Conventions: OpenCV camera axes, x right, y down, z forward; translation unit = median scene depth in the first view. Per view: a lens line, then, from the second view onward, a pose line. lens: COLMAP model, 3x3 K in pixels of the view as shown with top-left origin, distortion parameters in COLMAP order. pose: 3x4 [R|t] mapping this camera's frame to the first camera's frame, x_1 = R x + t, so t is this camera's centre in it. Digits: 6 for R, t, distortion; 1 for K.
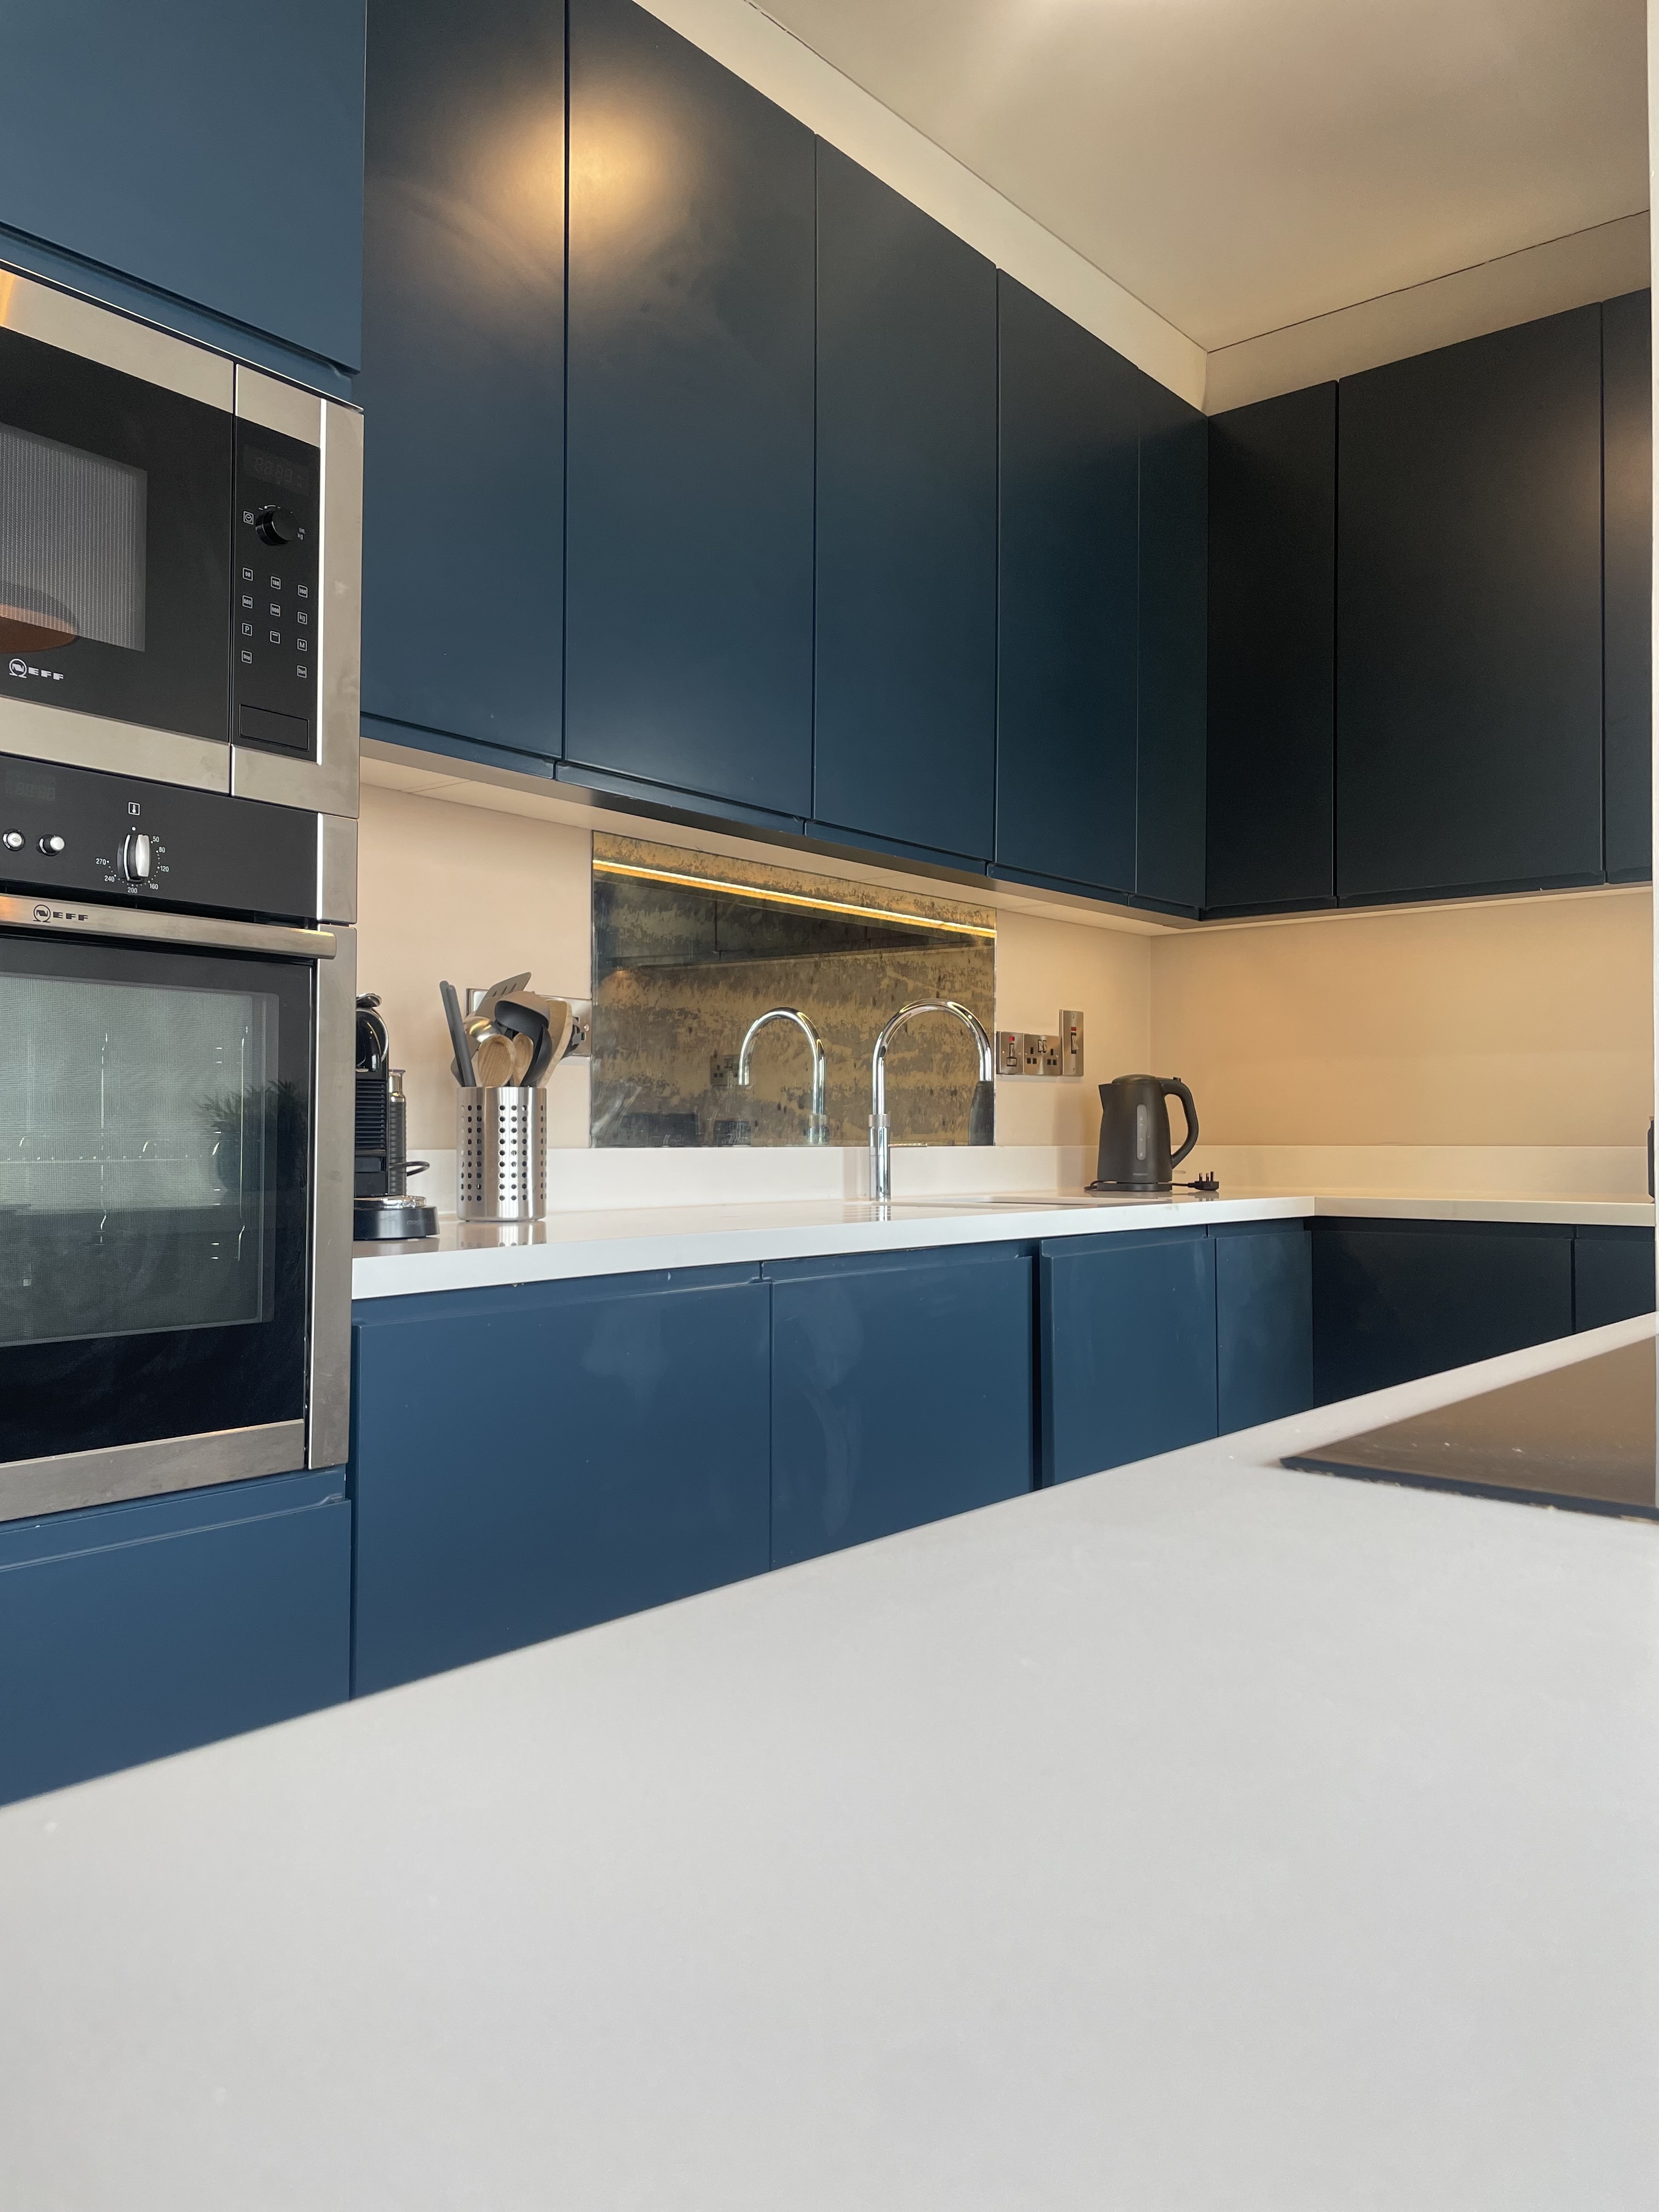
lens RADIAL K [[1684.9, 0, 845.5], [0, 1684.9, 1107.0], [0, 0, 1]] dist [0.075251, -0.073831]
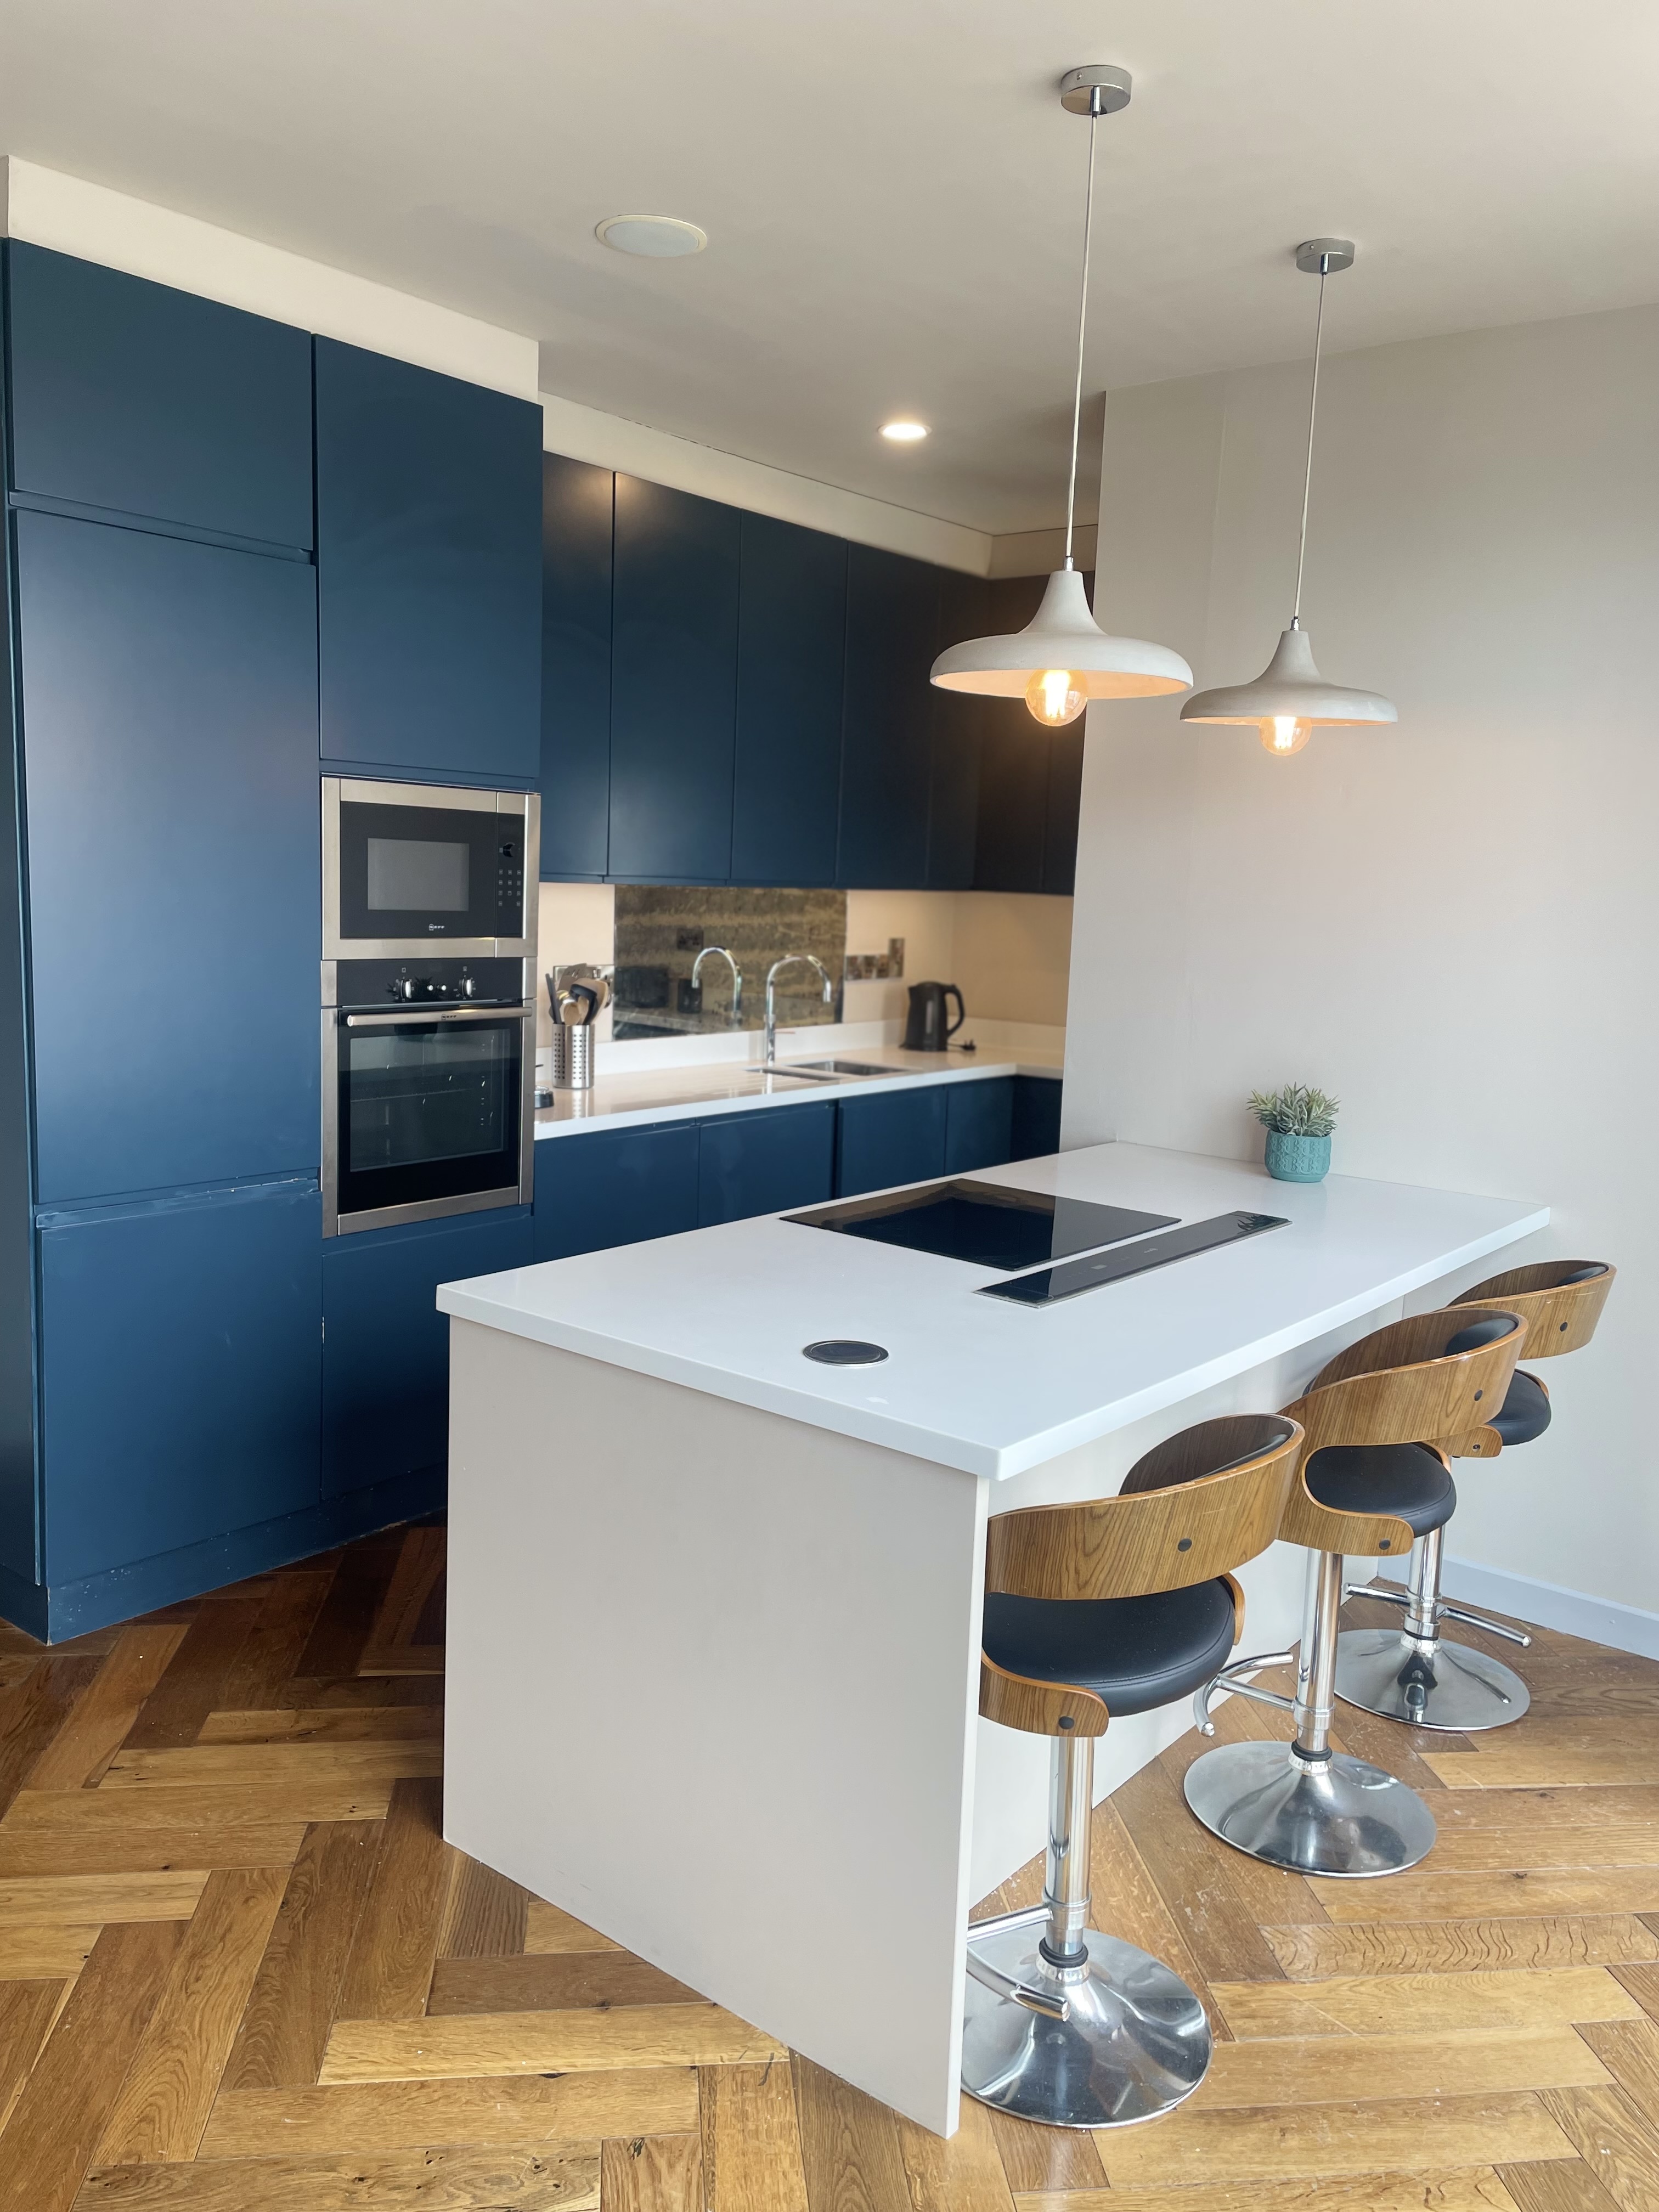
lens RADIAL K [[1684.9, 0, 845.5], [0, 1684.9, 1107.0], [0, 0, 1]] dist [0.075251, -0.073831]
pose [[0.999234, 0.032990, 0.021065, 0.065749], [-0.035926, 0.986619, 0.159036, -0.185226], [-0.015537, -0.159671, 0.987048, -0.782914]]
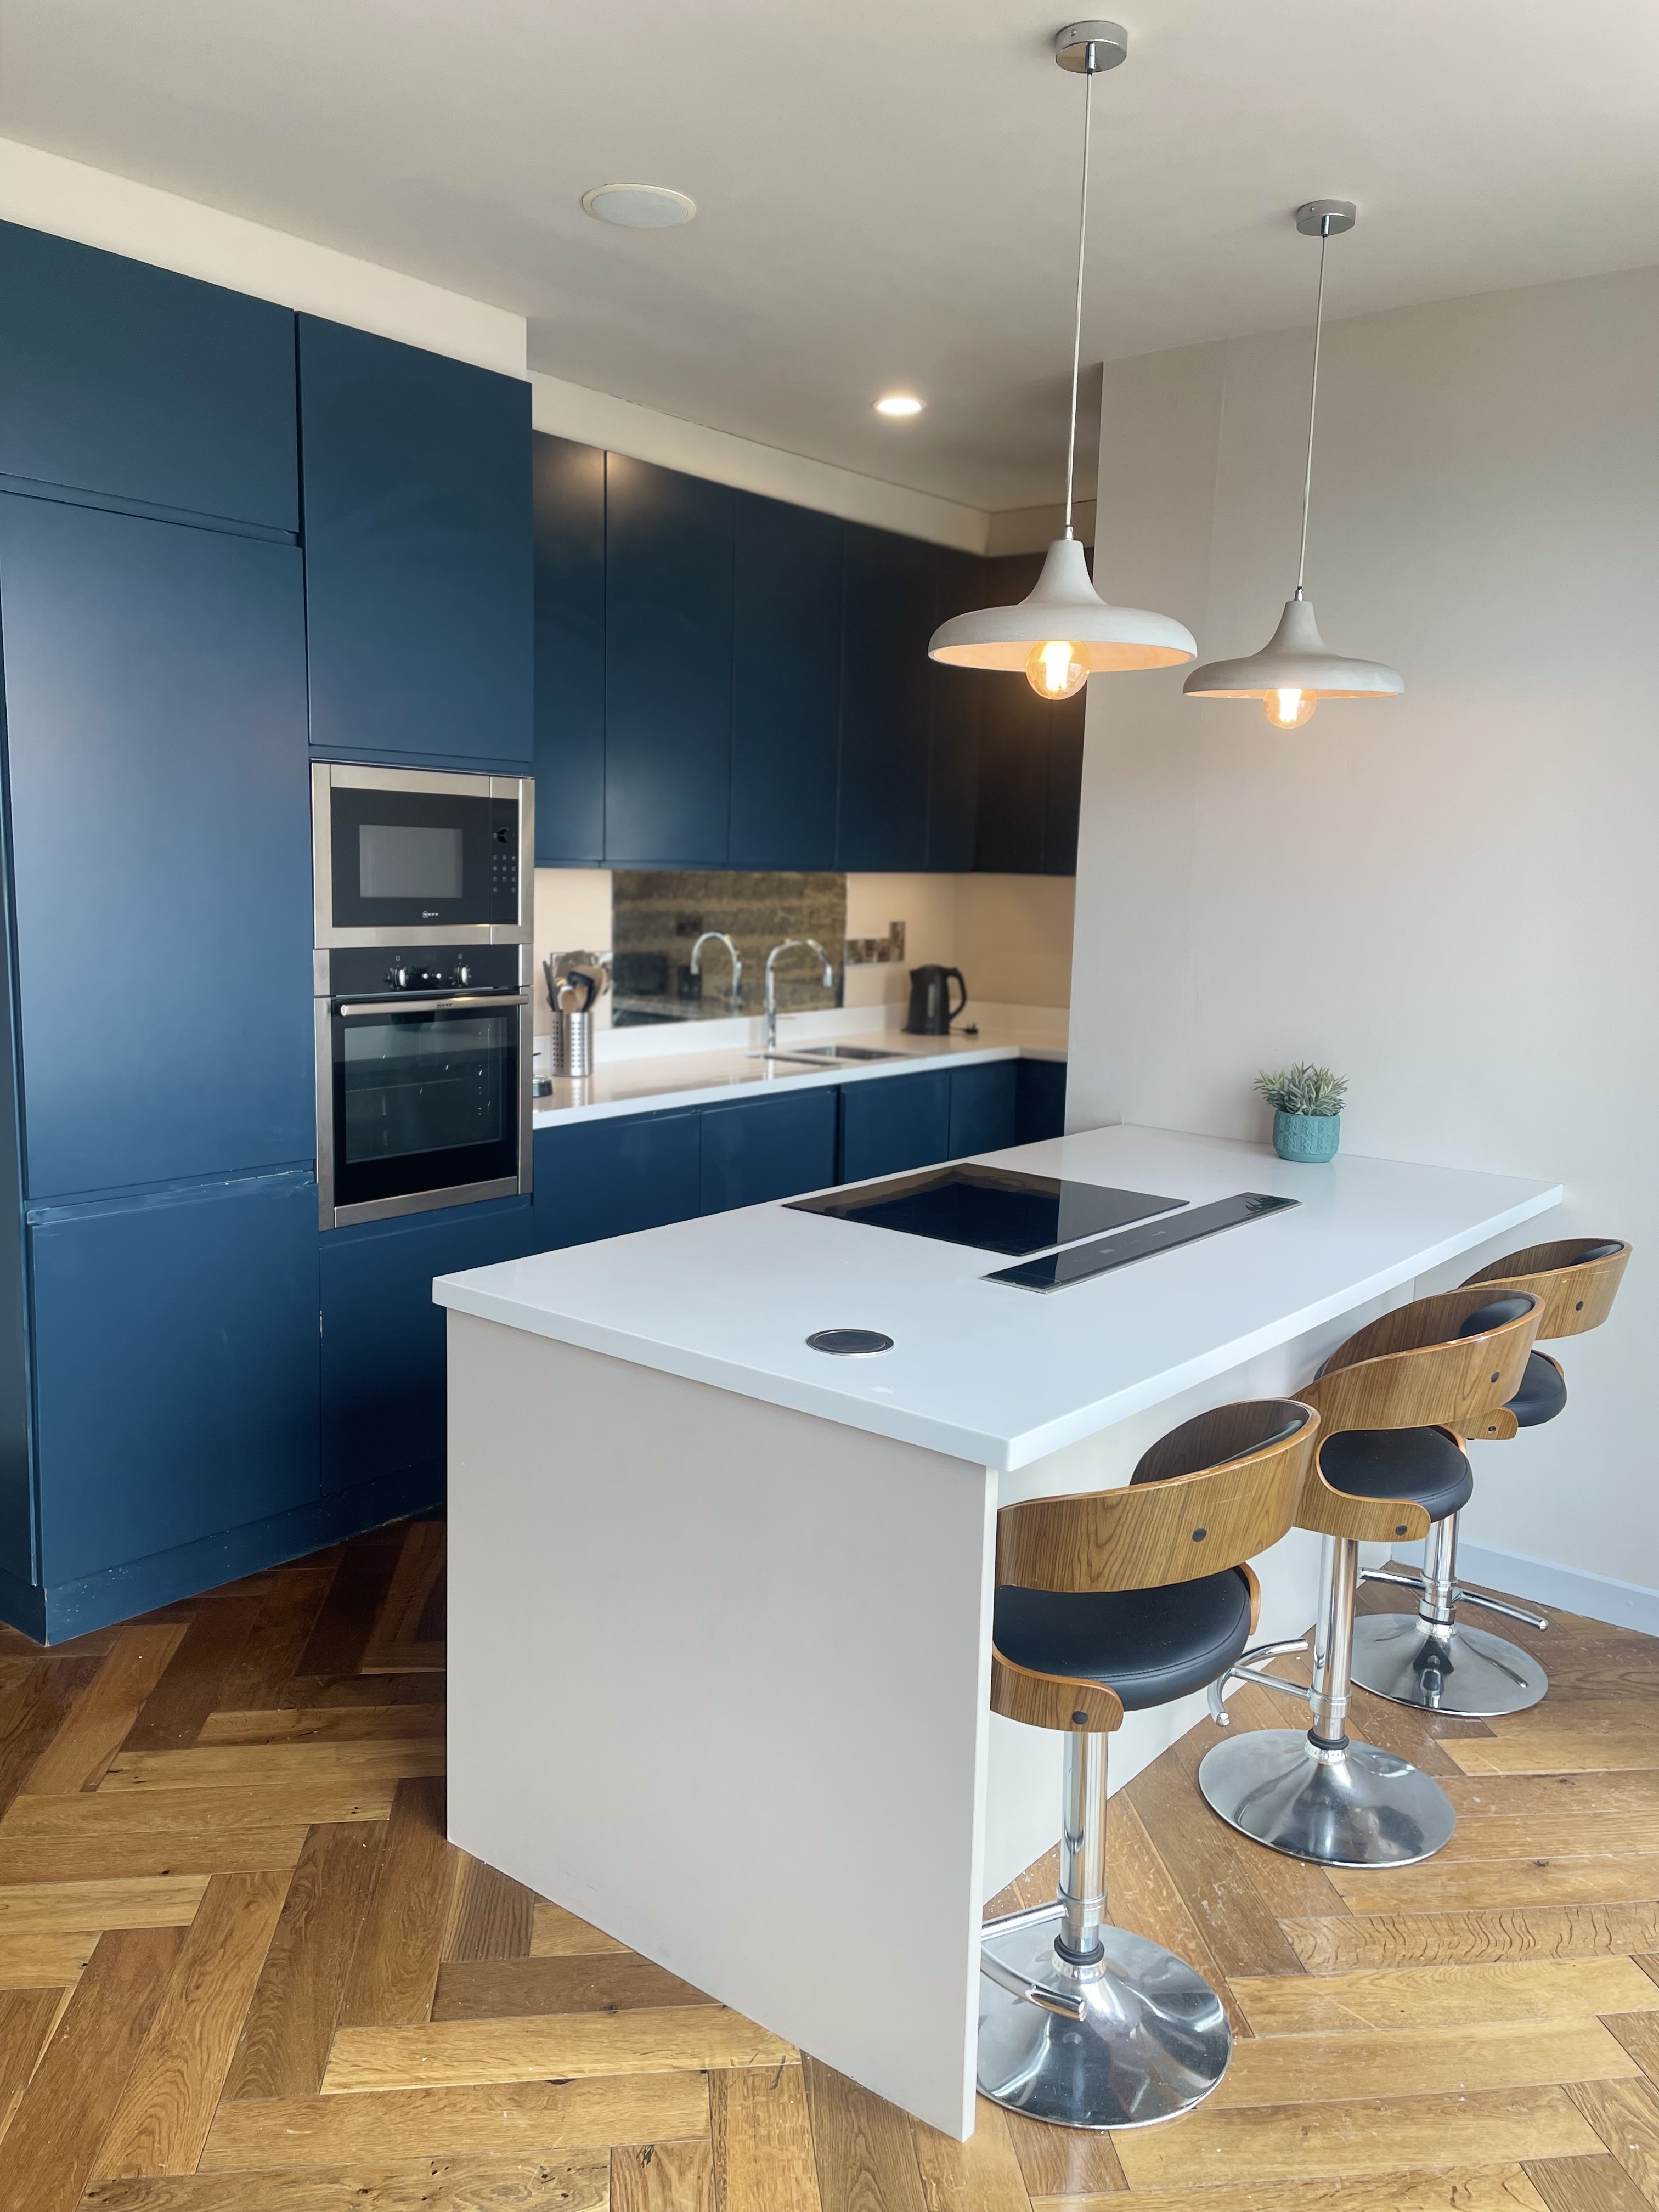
lens RADIAL K [[1684.9, 0, 845.5], [0, 1684.9, 1107.0], [0, 0, 1]] dist [0.075251, -0.073831]
pose [[0.999588, 0.020896, 0.019686, 0.066615], [-0.023898, 0.985623, 0.167259, -0.182042], [-0.015908, -0.167661, 0.985716, -0.767695]]
